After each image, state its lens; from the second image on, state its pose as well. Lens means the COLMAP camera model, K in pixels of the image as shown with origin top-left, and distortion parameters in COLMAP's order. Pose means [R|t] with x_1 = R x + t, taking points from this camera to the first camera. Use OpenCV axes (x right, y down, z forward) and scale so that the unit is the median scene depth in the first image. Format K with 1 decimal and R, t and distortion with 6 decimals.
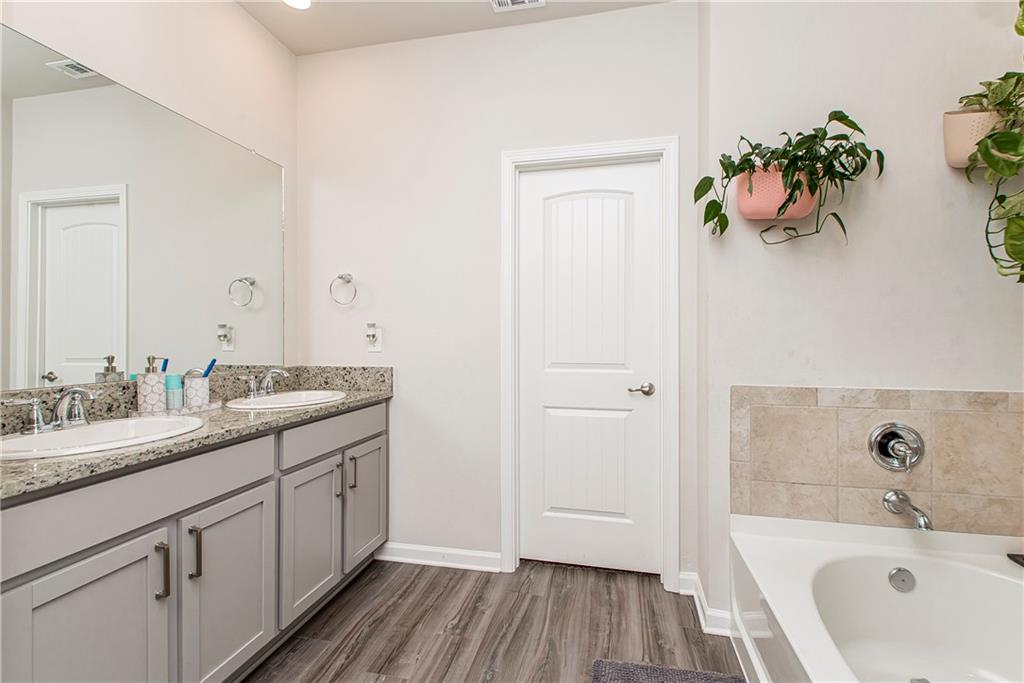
lens RADIAL K [[447.6, 0, 512.0], [0, 447.6, 341.5], [0, 0, 1]] dist [-0.000203, -0.000018]
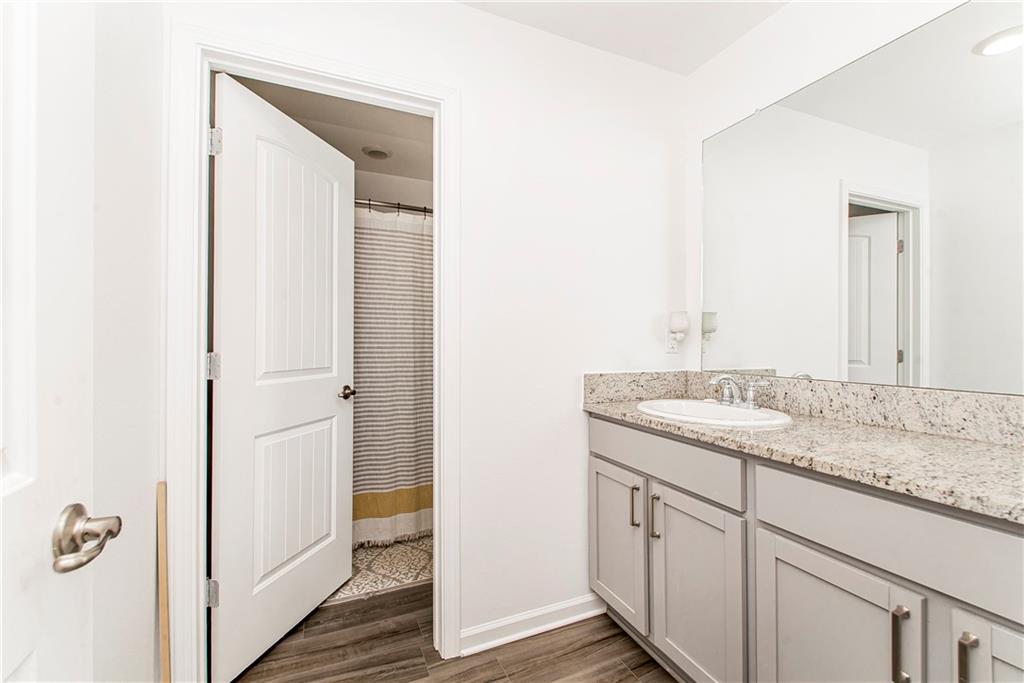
lens RADIAL K [[439.1, 0, 512.0], [0, 439.1, 341.5], [0, 0, 1]] dist [0.000460, 0.000031]
pose [[-0.799523, -0.027451, -0.600008, 0.263030], [-0.031444, 0.999498, -0.003827, 0.016461], [0.599812, 0.015807, -0.799985, 1.395649]]
